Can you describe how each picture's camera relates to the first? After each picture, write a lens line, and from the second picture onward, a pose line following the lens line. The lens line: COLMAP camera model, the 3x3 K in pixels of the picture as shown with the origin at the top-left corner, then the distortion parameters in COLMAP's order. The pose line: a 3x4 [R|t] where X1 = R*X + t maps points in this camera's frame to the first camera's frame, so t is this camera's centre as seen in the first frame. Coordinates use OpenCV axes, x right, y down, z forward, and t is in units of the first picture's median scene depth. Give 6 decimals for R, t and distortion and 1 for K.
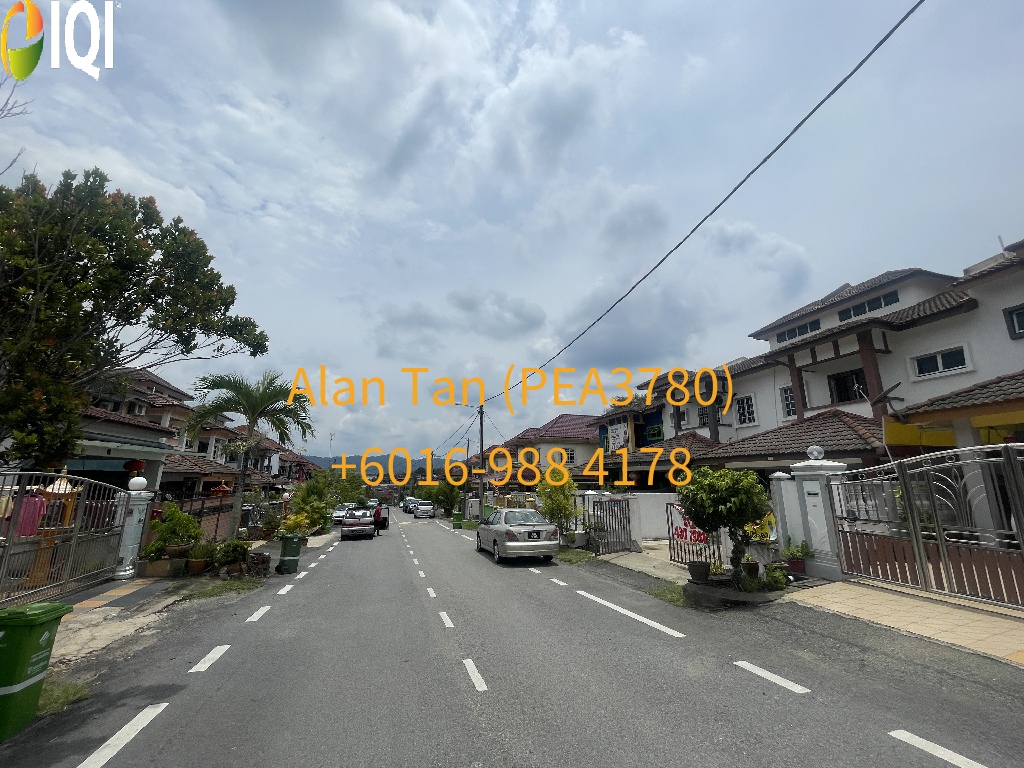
lens RADIAL K [[411.2, 0, 512.0], [0, 411.2, 384.0], [0, 0, 1]] dist [-0.000357, -0.000055]
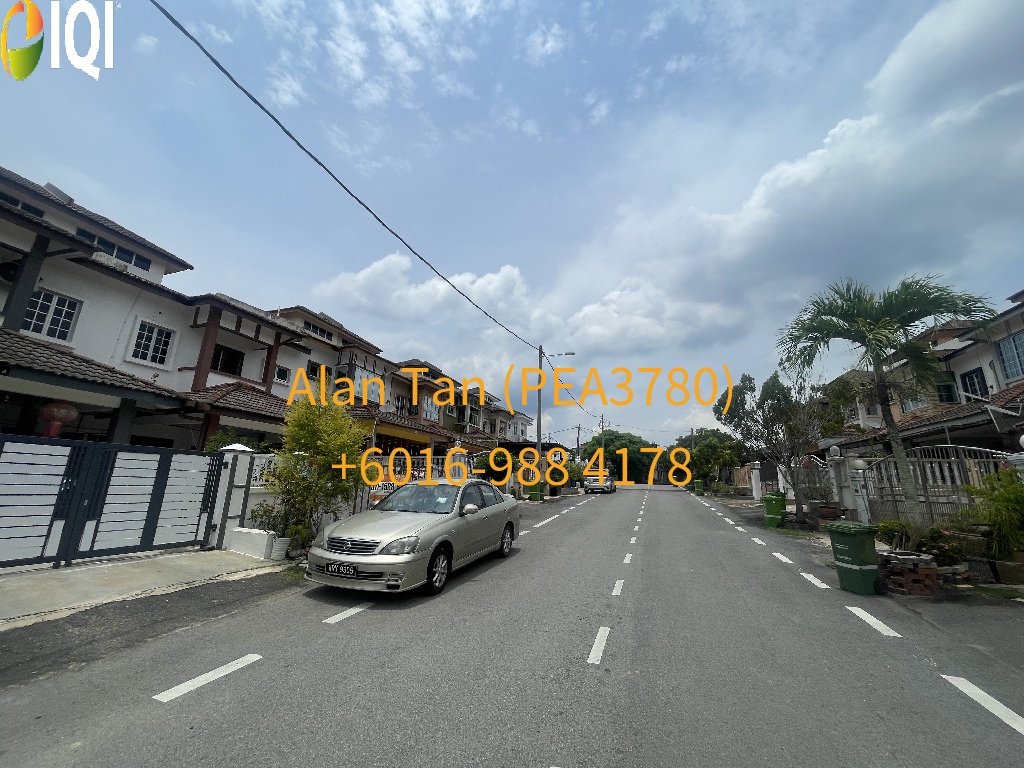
lens RADIAL K [[411.2, 0, 512.0], [0, 411.2, 384.0], [0, 0, 1]] dist [-0.000357, -0.000055]
pose [[-0.819547, 0.146696, 0.553916, -0.397261], [-0.131807, 0.892491, -0.431377, 0.443528], [-0.557646, -0.426544, -0.712103, 1.443124]]
